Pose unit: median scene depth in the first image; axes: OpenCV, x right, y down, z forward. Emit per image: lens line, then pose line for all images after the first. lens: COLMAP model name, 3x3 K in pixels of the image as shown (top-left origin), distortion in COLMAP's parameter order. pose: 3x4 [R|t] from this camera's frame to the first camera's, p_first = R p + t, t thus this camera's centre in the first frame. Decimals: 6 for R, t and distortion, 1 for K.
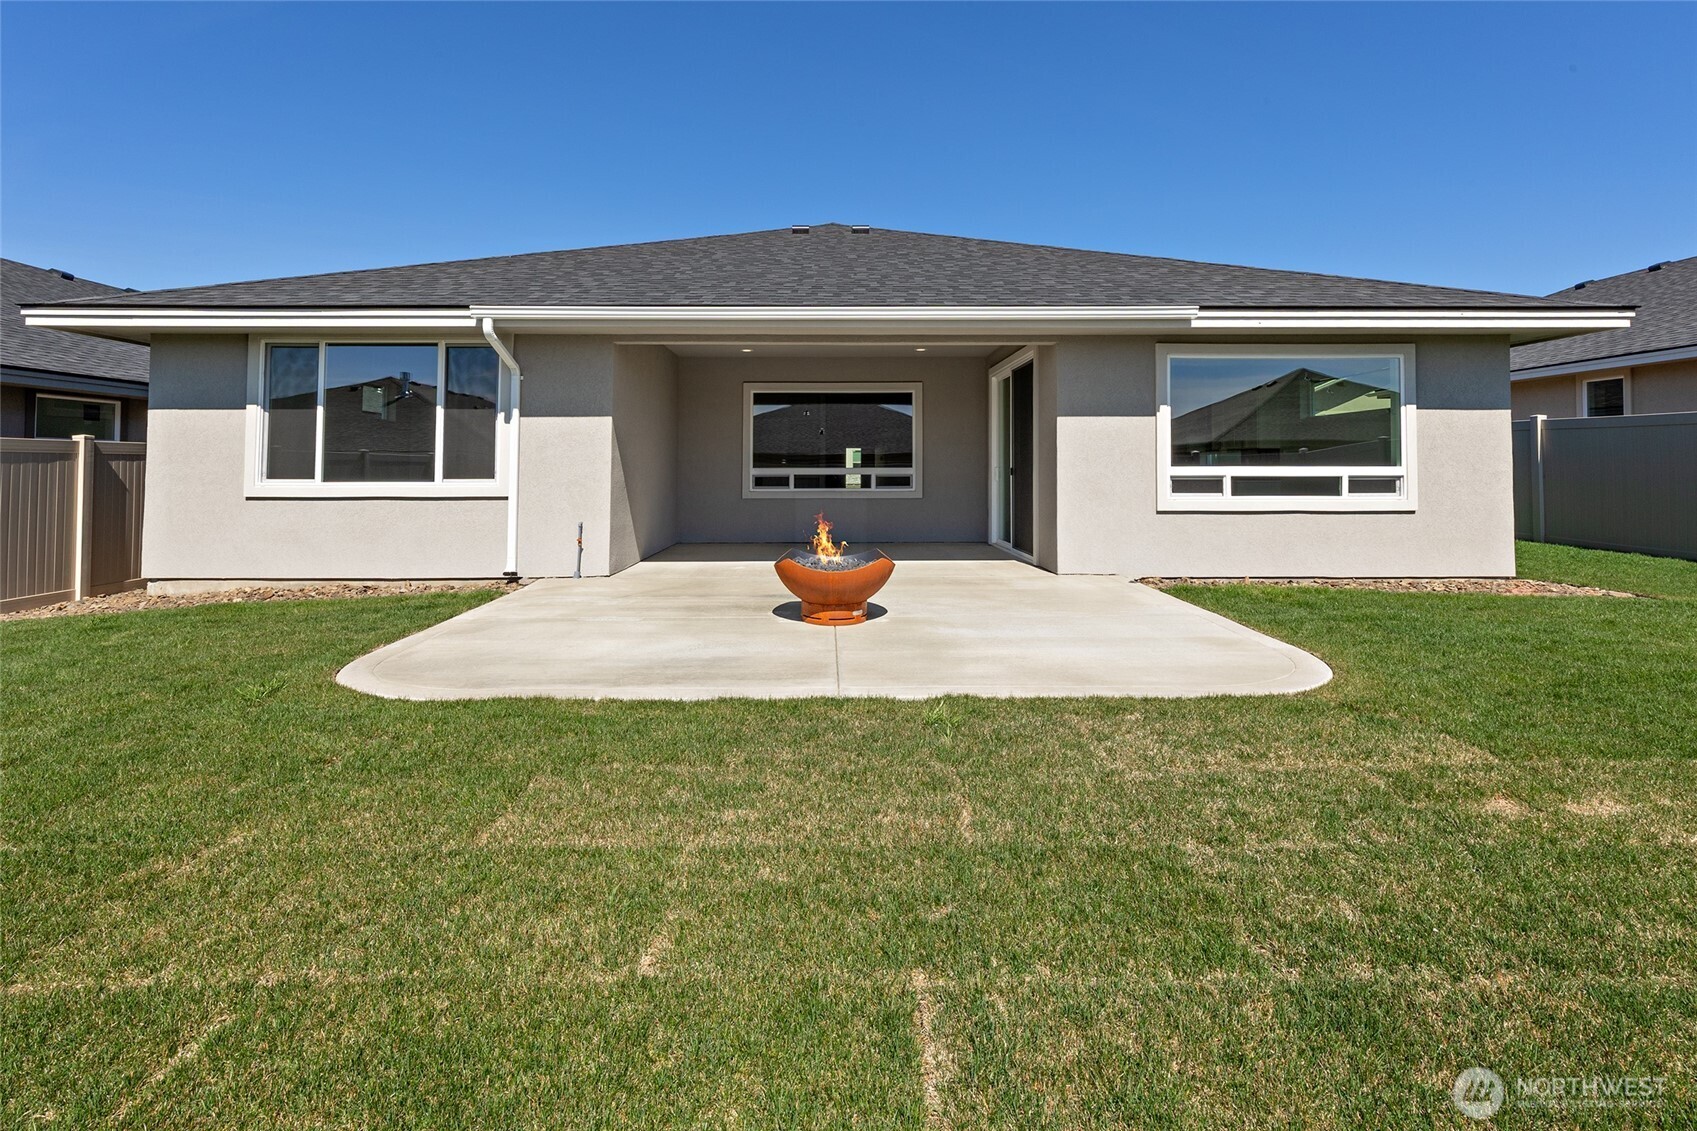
lens RADIAL K [[828.0, 0, 847.7], [0, 828.0, 445.4], [0, 0, 1]] dist [-0.000834, 0.000186]
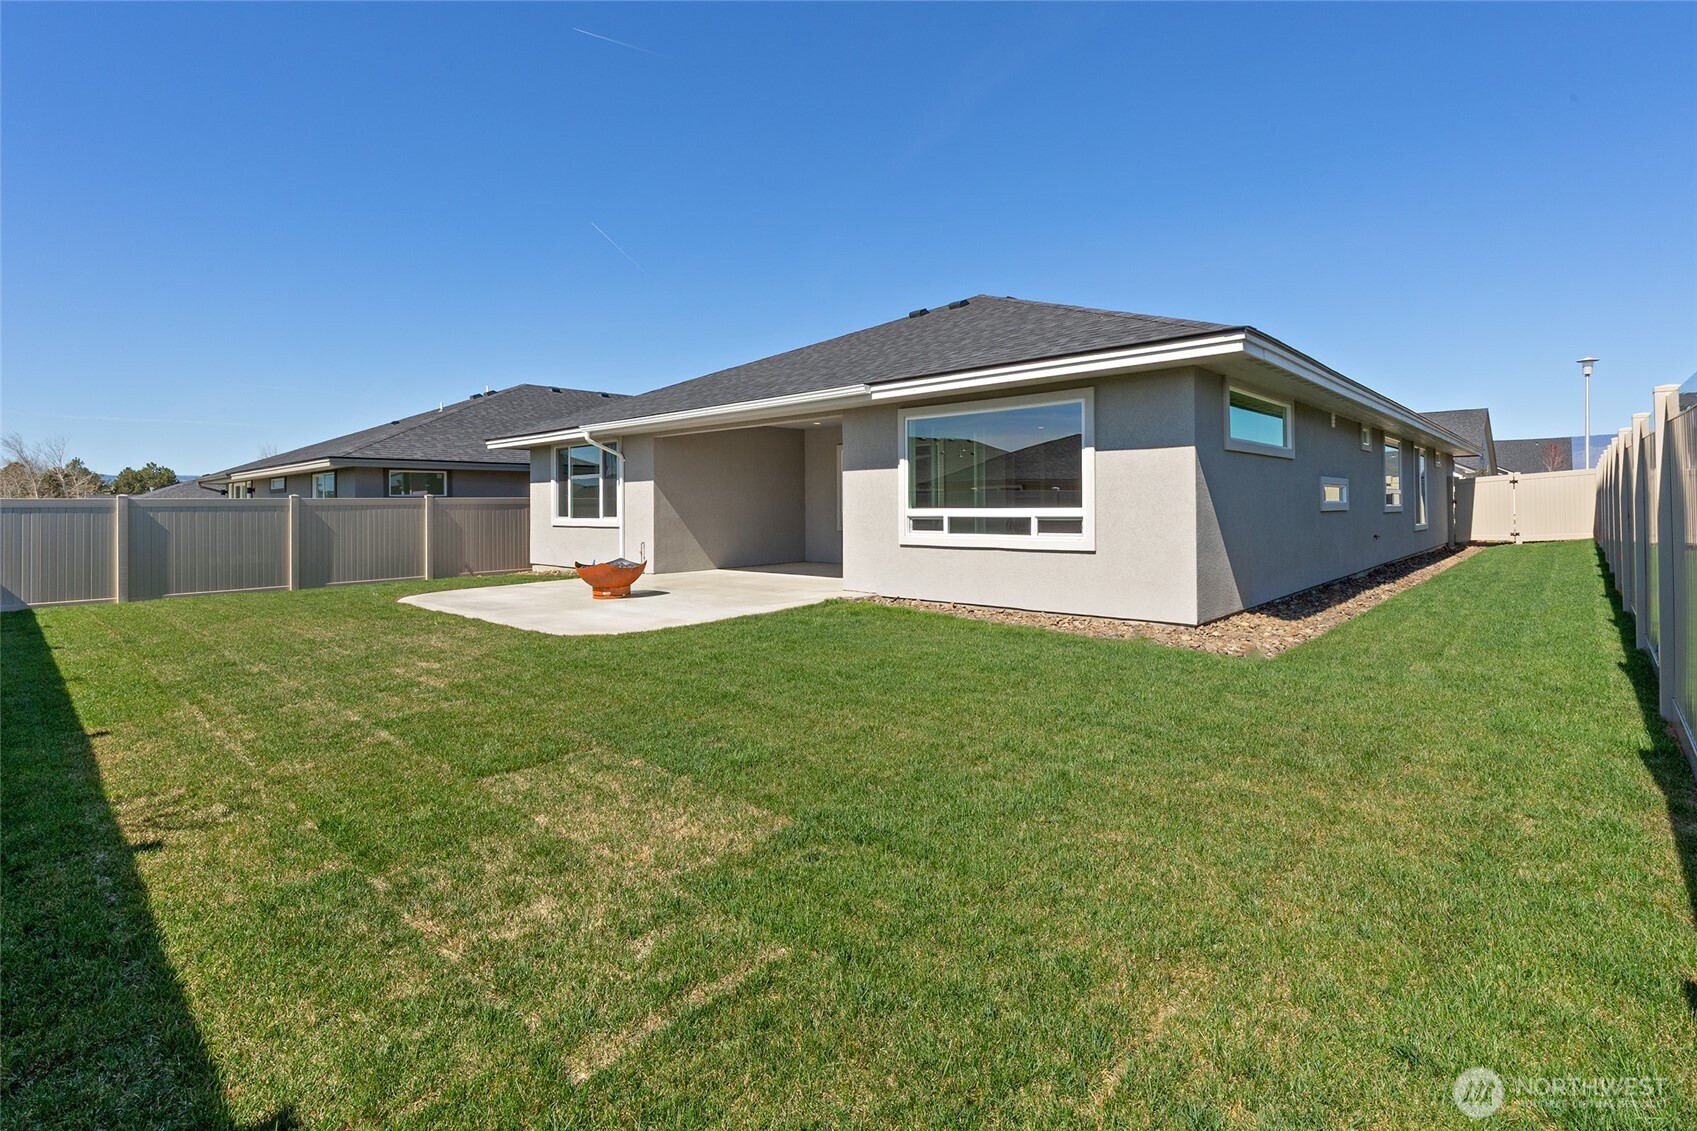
lens RADIAL K [[811.2, 0, 855.3], [0, 811.2, 501.3], [0, 0, 1]] dist [0.001163, -0.000034]
pose [[0.724477, -0.010455, -0.689220, 1.166345], [0.032670, 0.999282, 0.019183, -0.011276], [0.688525, -0.036414, 0.724298, 0.075280]]
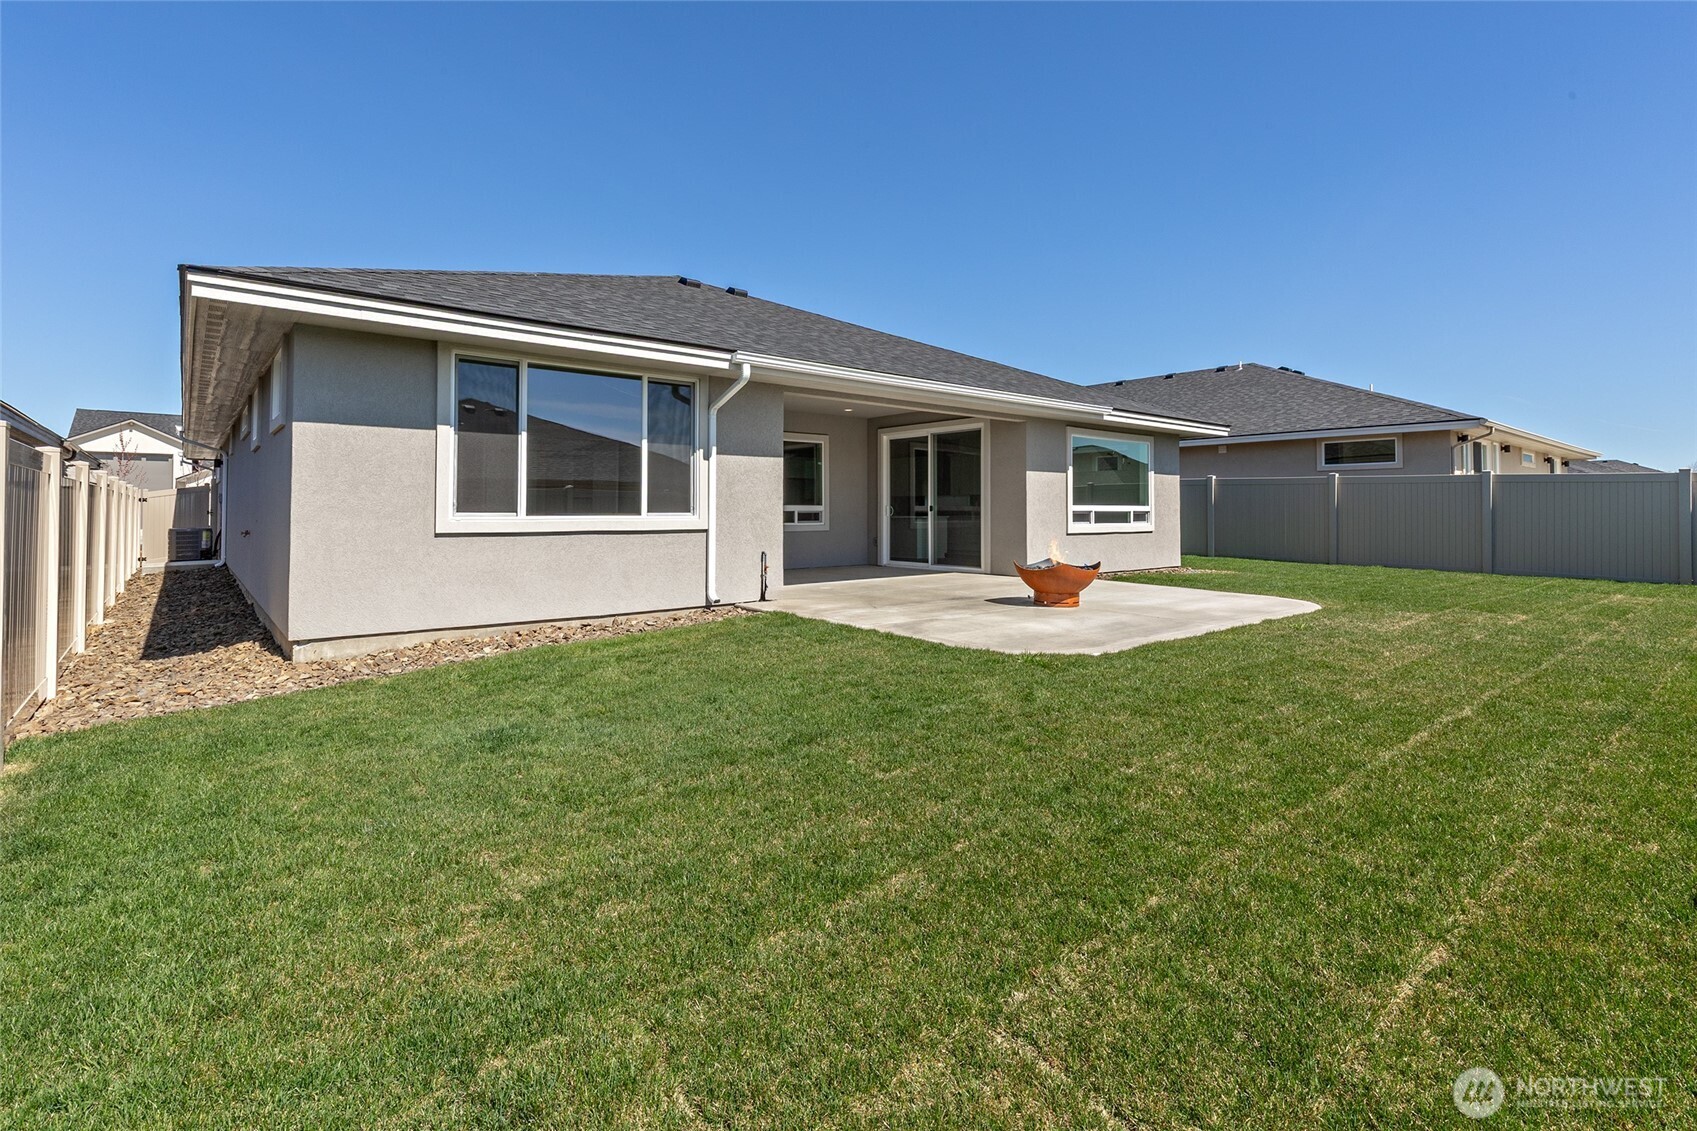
lens RADIAL K [[811.2, 0, 855.3], [0, 811.2, 501.3], [0, 0, 1]] dist [0.001163, -0.000034]
pose [[0.764983, 0.009974, 0.643974, -0.926183], [-0.020590, 0.999748, 0.008975, 0.012906], [-0.643722, -0.020125, 0.764995, 0.085209]]
